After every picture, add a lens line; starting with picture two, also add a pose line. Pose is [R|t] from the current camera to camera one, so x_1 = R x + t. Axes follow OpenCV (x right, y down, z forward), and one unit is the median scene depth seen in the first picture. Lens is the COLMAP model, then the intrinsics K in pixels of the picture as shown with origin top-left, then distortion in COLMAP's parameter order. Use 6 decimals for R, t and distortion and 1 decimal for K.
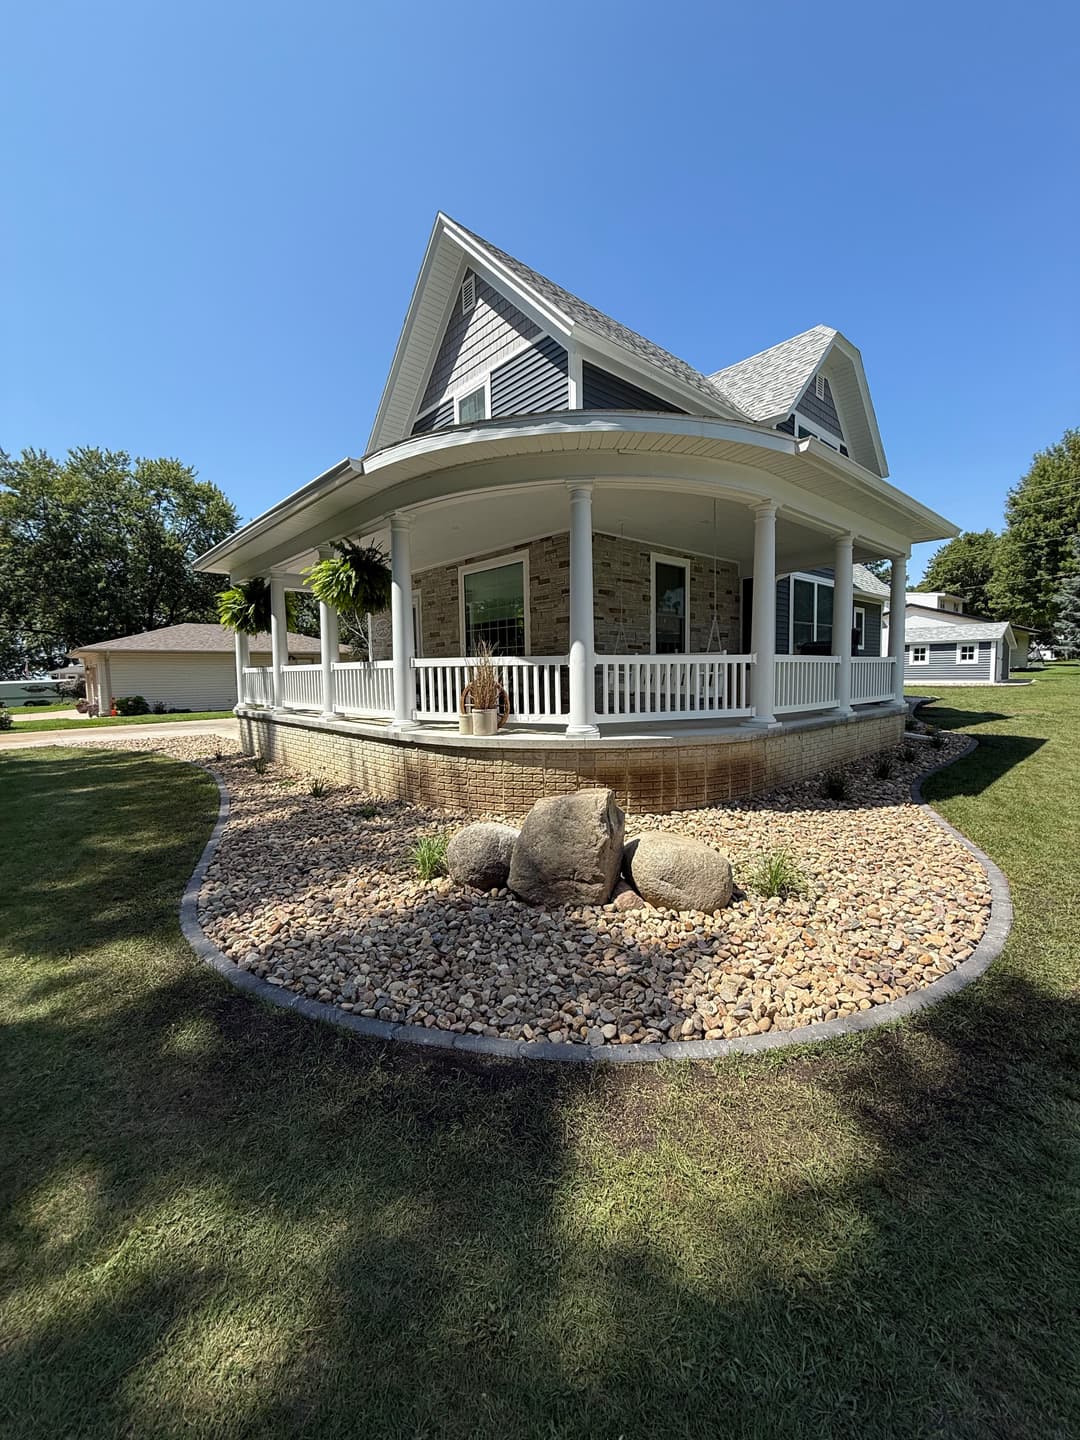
lens RADIAL K [[574.9, 0, 540.8], [0, 574.9, 719.0], [0, 0, 1]] dist [0.001949, -0.000453]
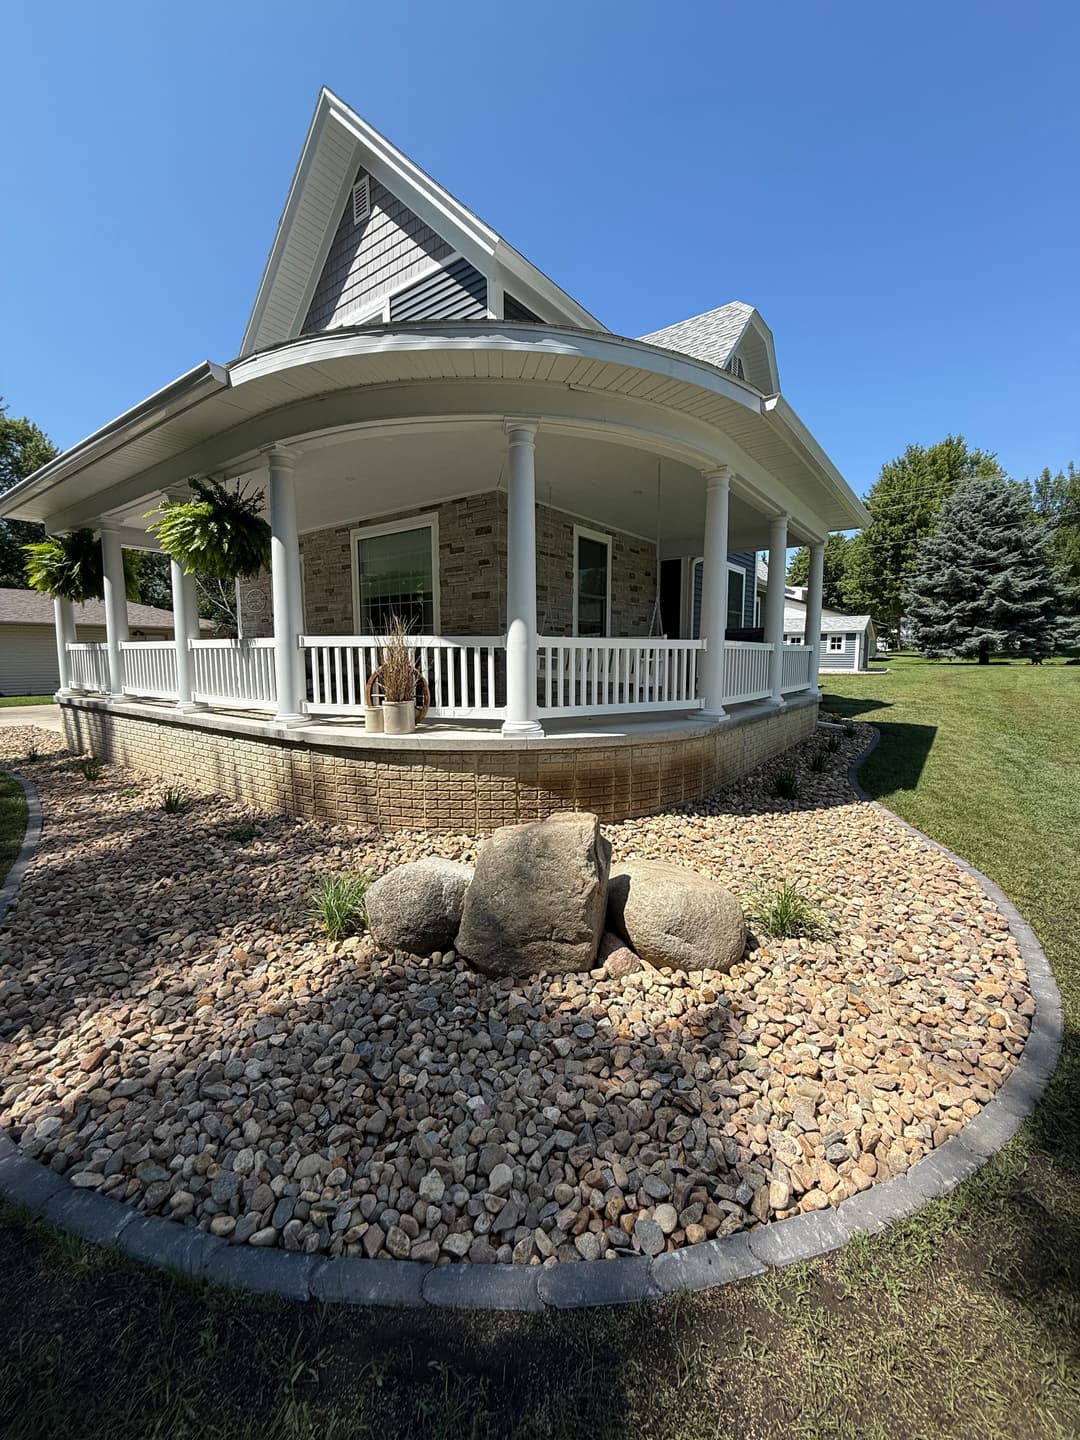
lens RADIAL K [[574.9, 0, 539.8], [0, 574.9, 719.5], [0, 0, 1]] dist [0.001949, -0.000453]
pose [[0.981084, -0.005711, 0.193497, -0.061877], [-0.000162, 0.999540, 0.030326, -0.016167], [-0.193581, -0.029784, 0.980632, 0.178800]]
